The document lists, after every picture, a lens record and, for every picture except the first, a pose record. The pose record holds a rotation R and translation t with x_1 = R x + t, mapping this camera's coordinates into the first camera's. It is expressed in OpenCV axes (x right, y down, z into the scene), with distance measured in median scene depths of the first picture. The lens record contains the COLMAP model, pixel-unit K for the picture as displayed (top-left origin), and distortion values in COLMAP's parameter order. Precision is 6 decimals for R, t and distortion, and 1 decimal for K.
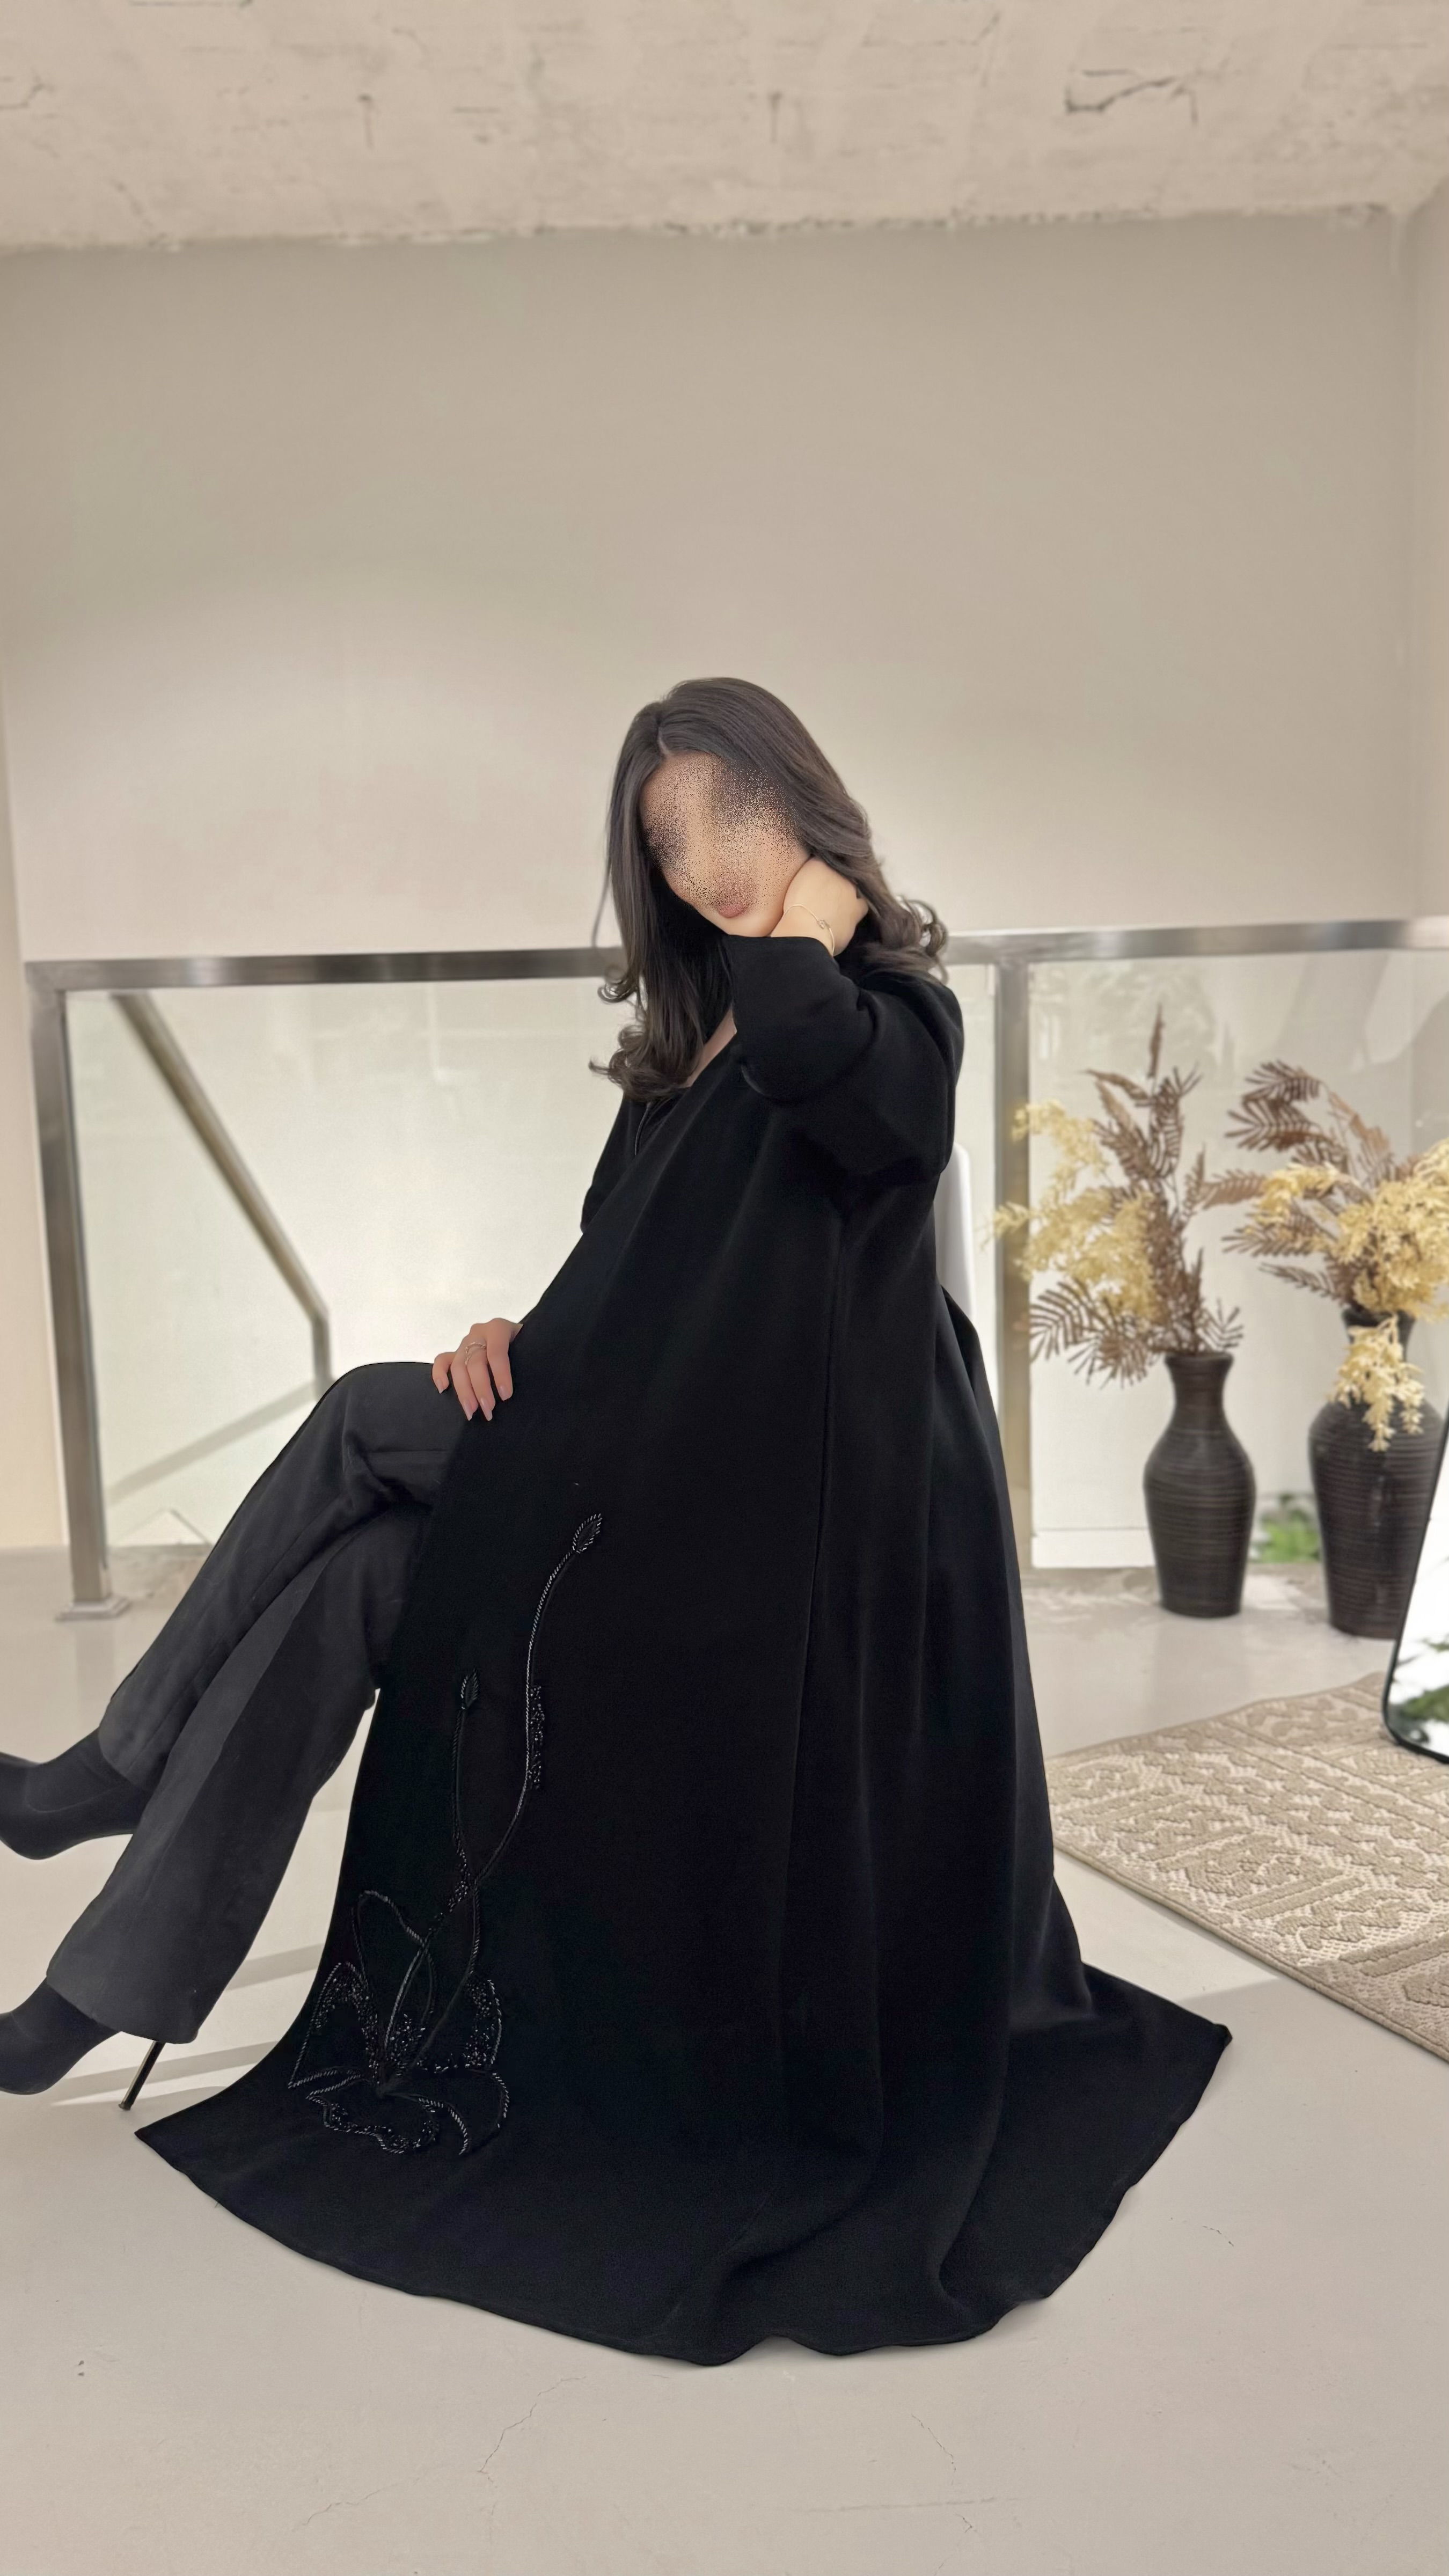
lens RADIAL K [[1802.4, 0, 726.6], [0, 1802.4, 1282.6], [0, 0, 1]] dist [0.012112, -0.015317]
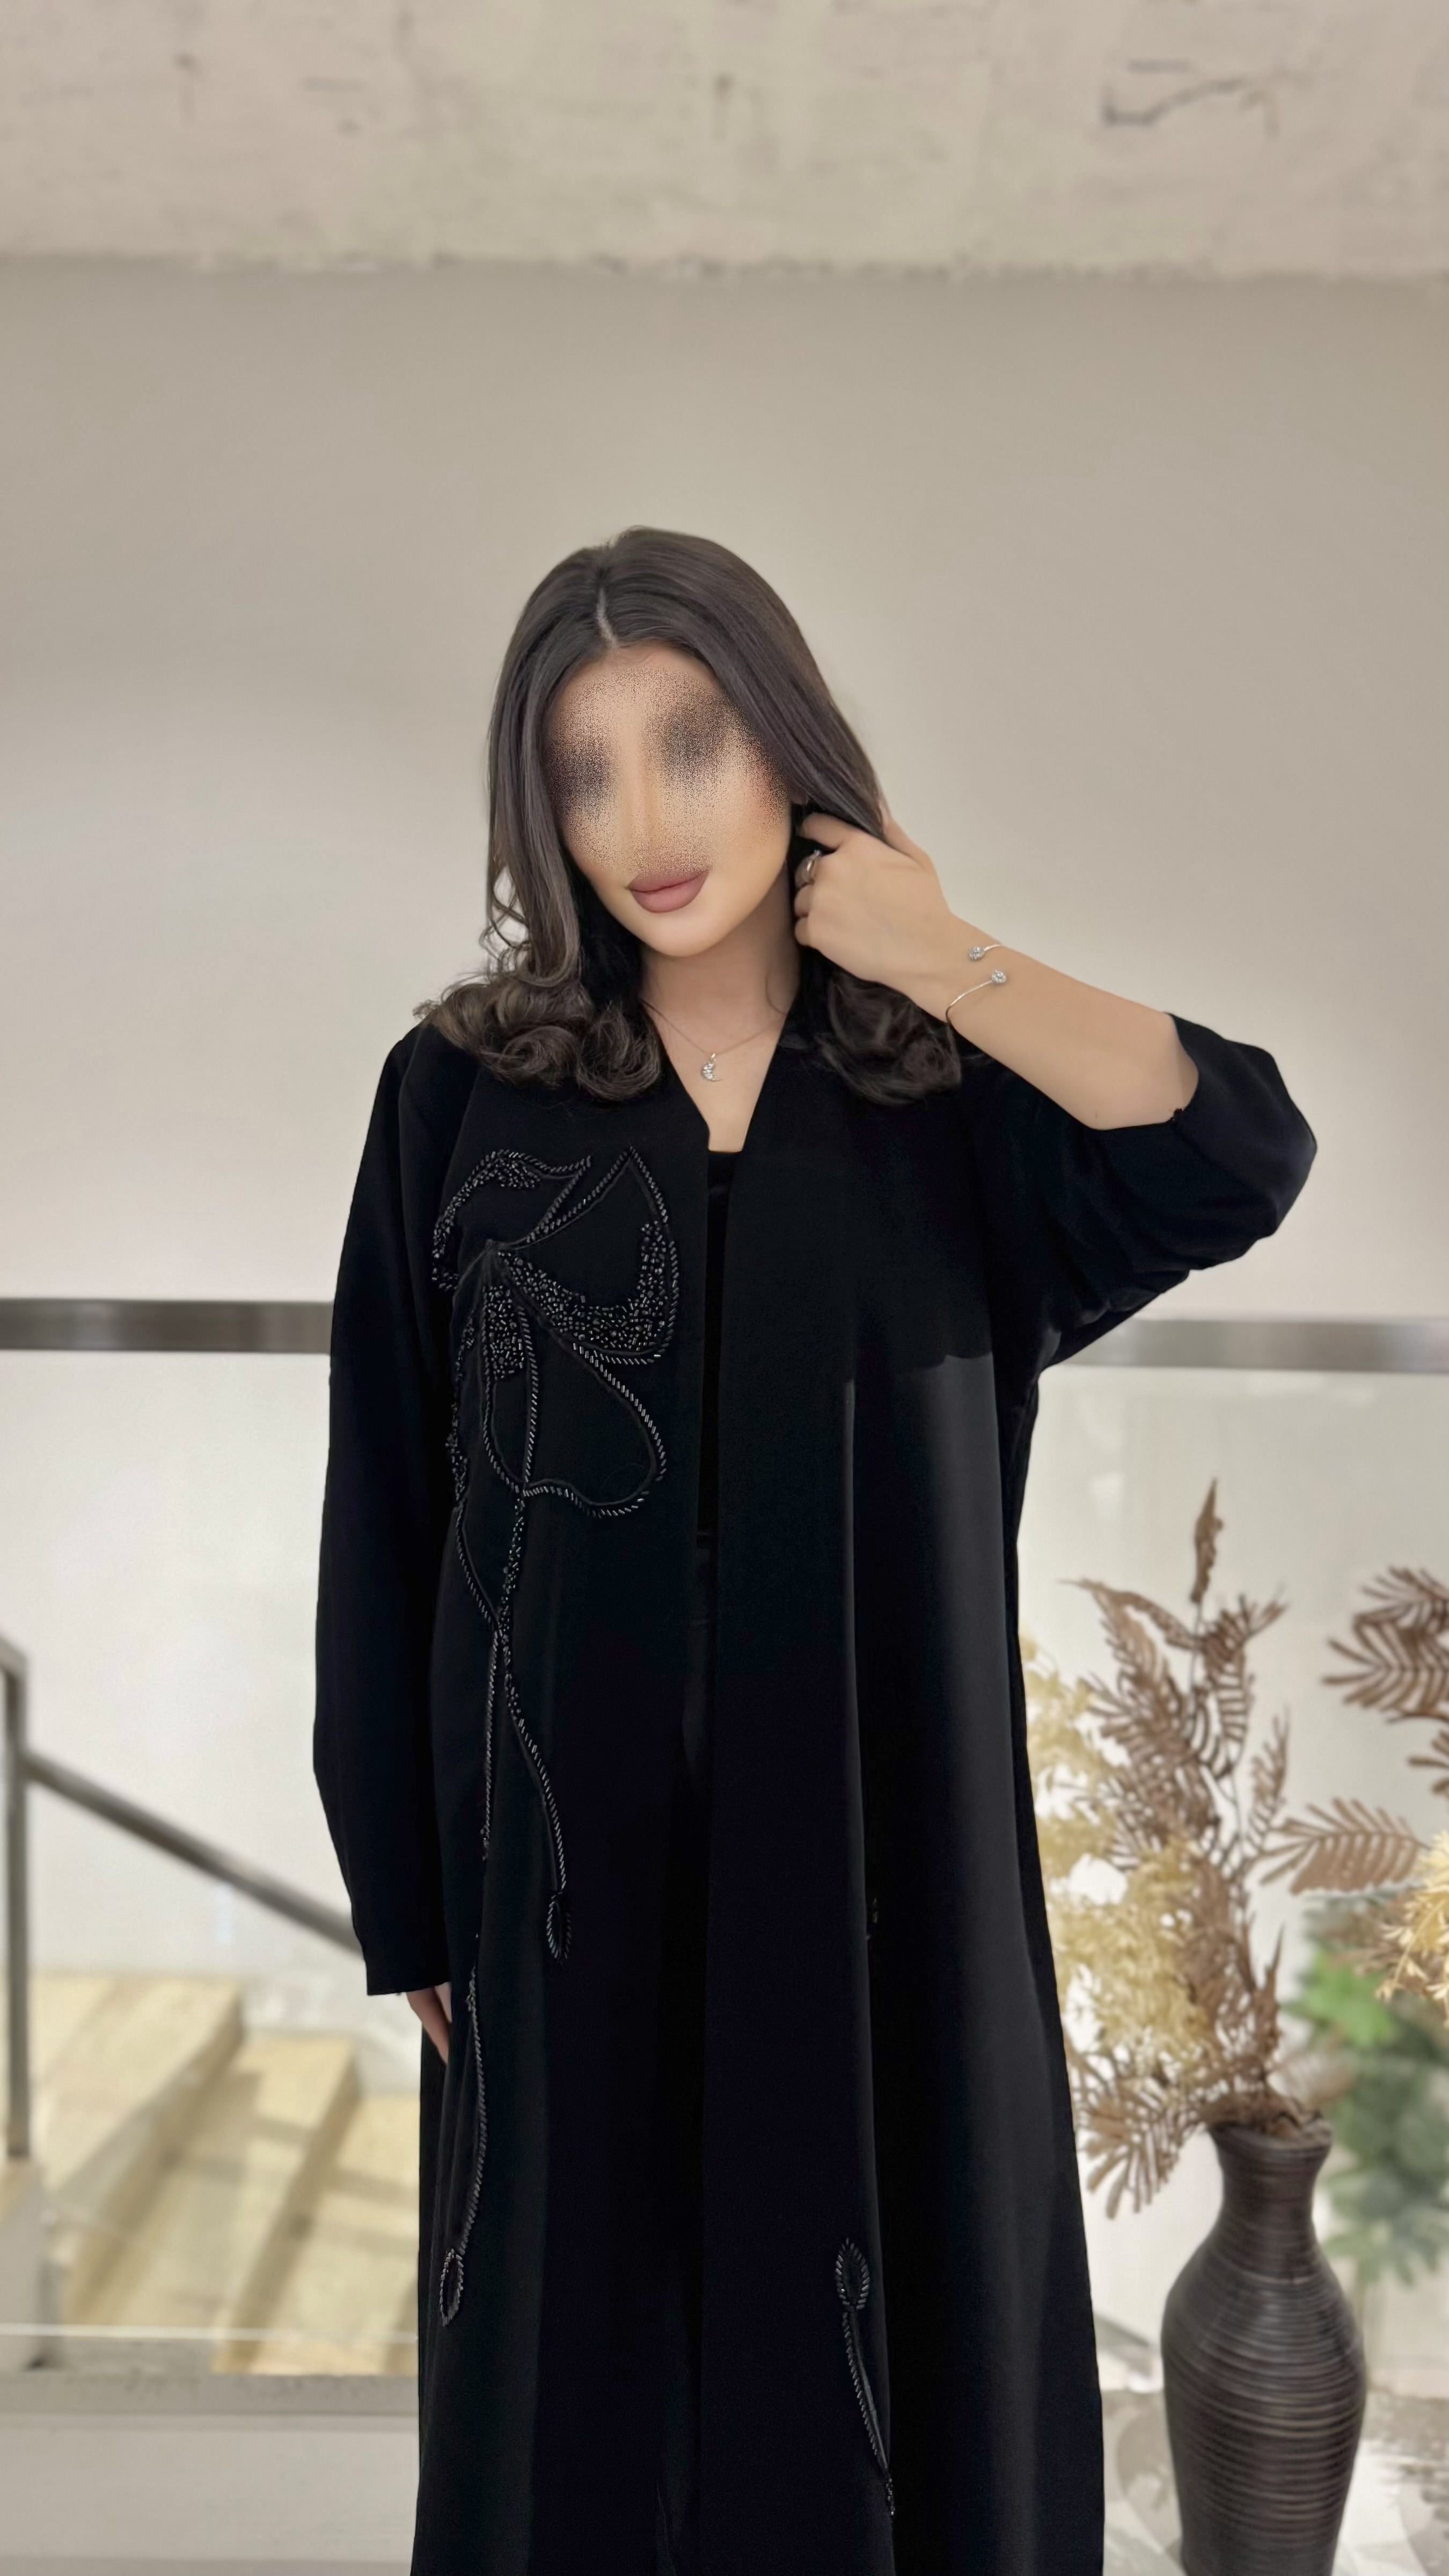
lens RADIAL K [[1831.4, 0, 727.9], [0, 1831.4, 1291.3], [0, 0, 1]] dist [-0.048009, 0.034572]
pose [[0.998994, 0.044507, -0.005422, 0.092019], [-0.044747, 0.997304, -0.058158, -0.167925], [0.002819, 0.058342, 0.998293, 0.441682]]
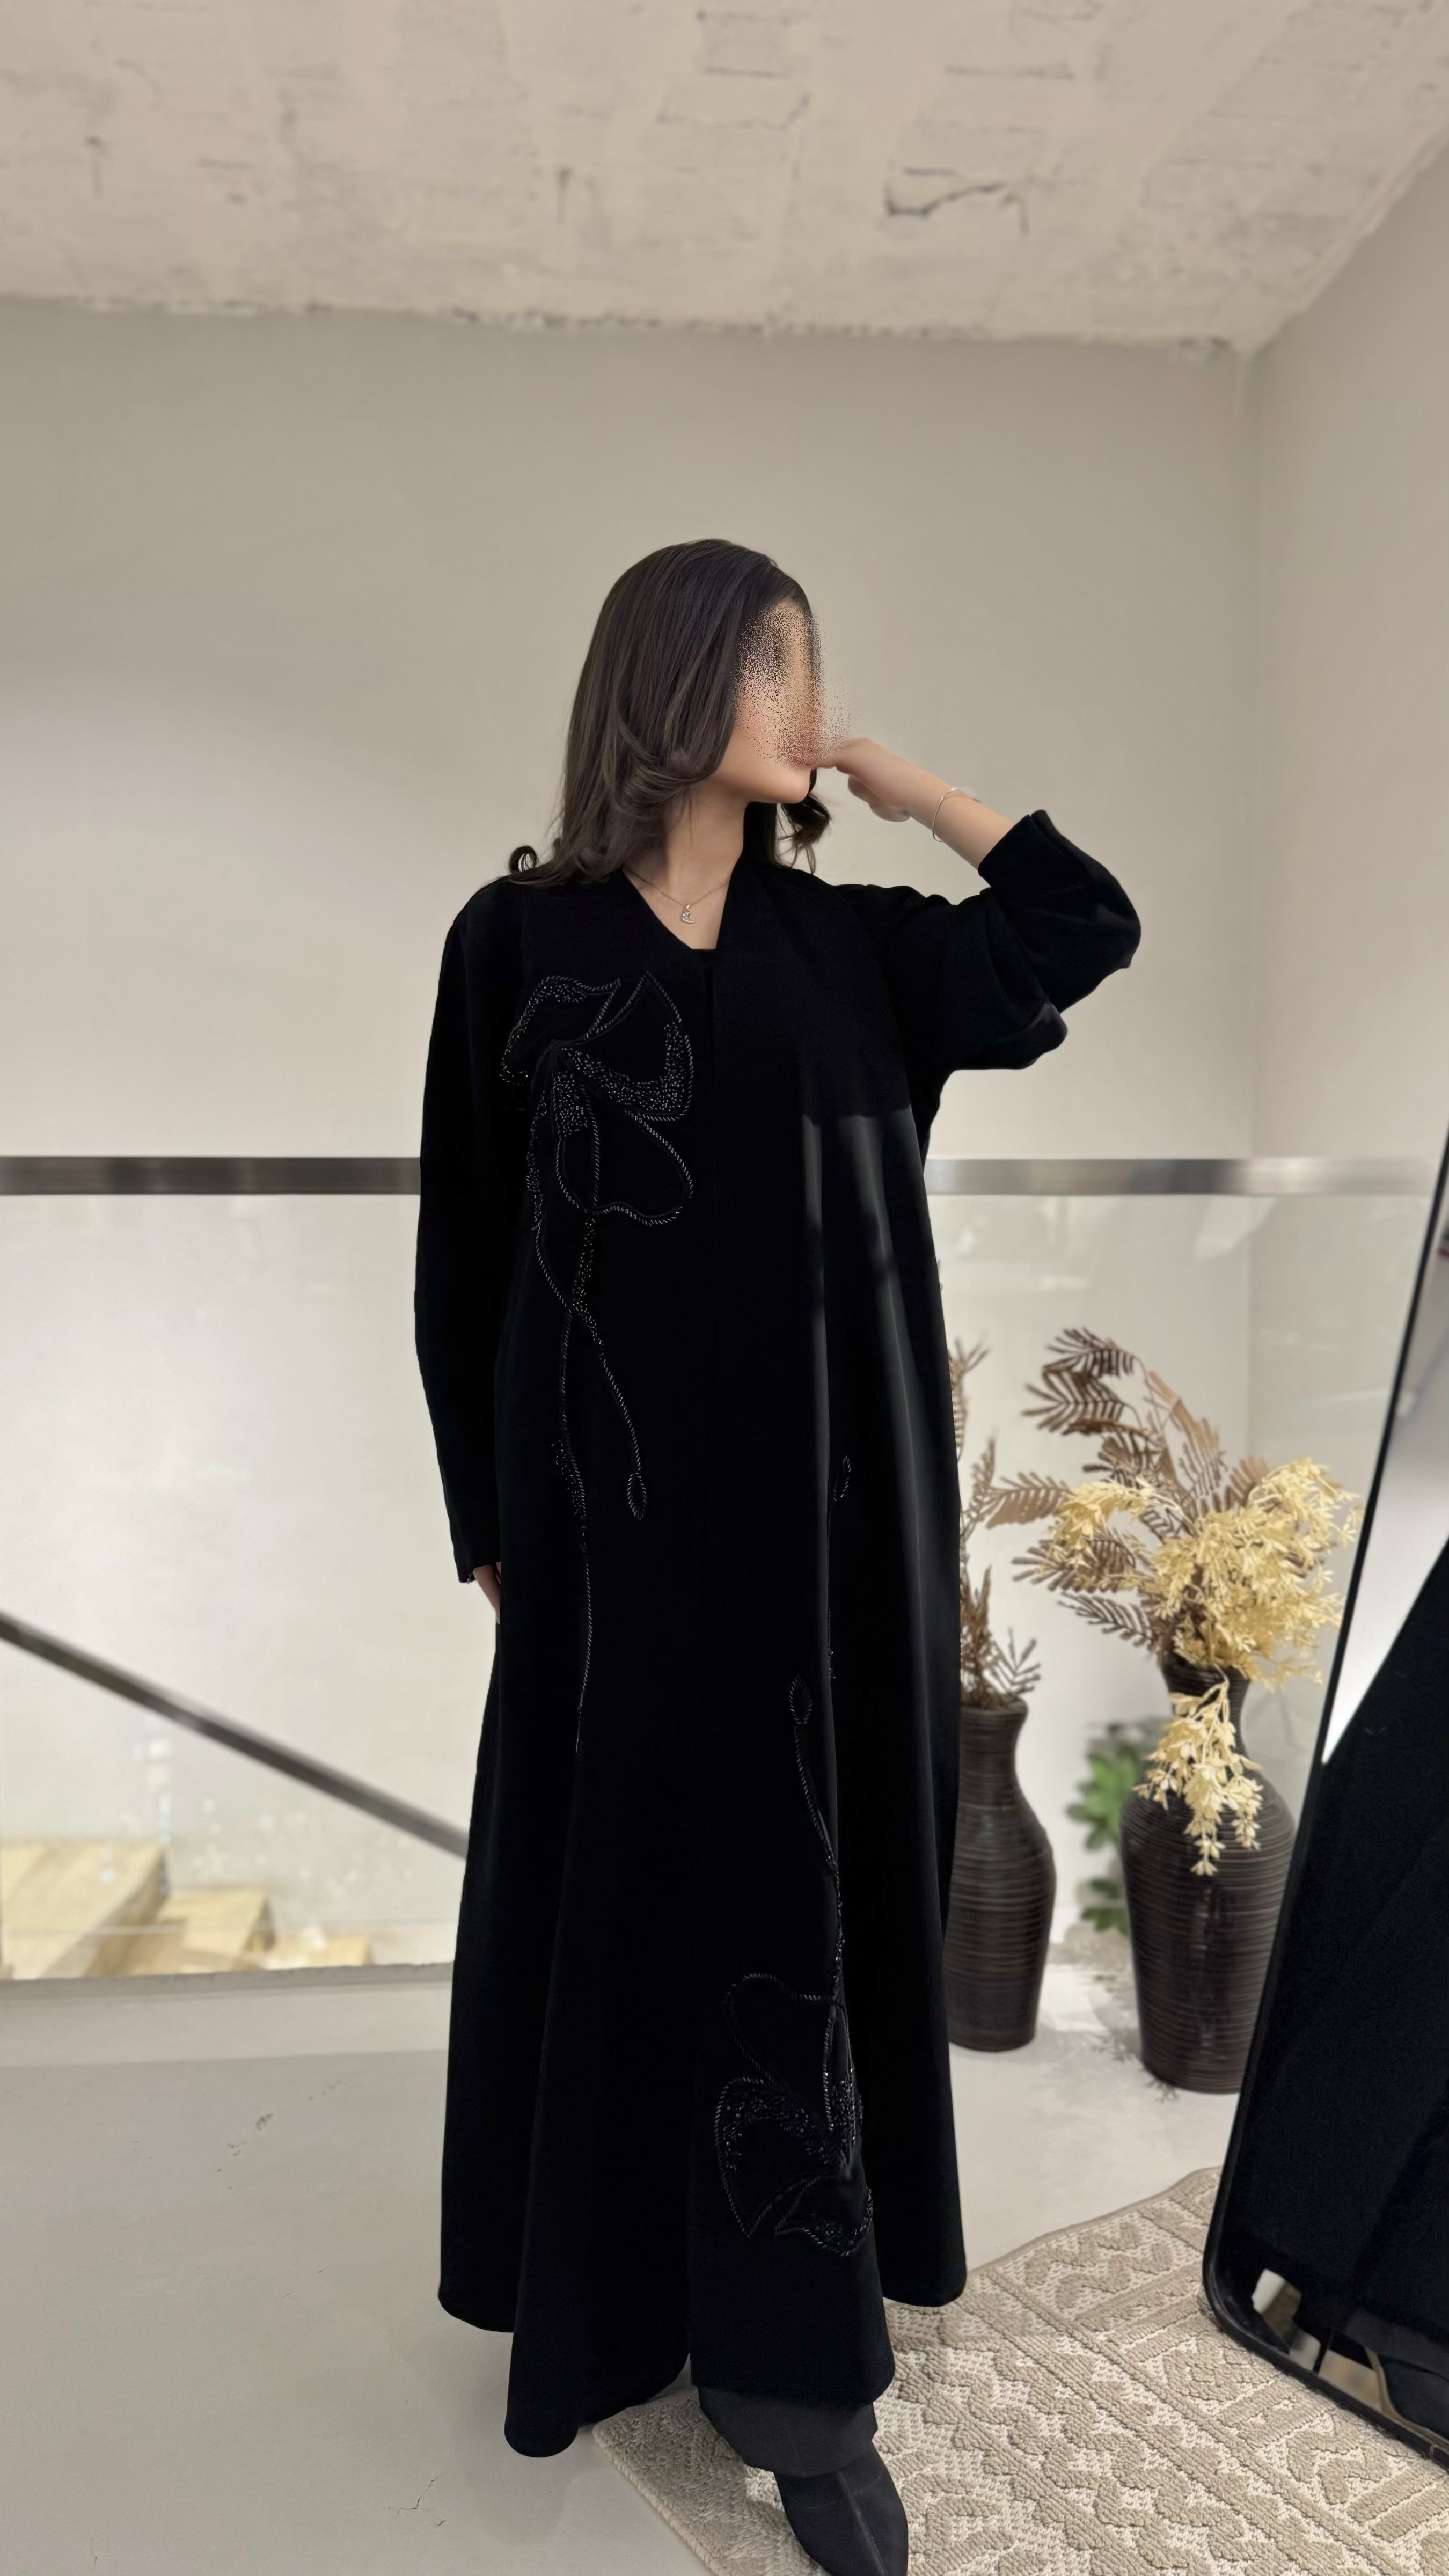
lens RADIAL K [[1808.1, 0, 725.0], [0, 1808.1, 1284.9], [0, 0, 1]] dist [0.006985, -0.006921]
pose [[0.996835, 0.024621, 0.075590, 0.086081], [-0.020318, 0.998158, -0.057173, -0.093817], [-0.076858, 0.055456, 0.995499, 0.215835]]
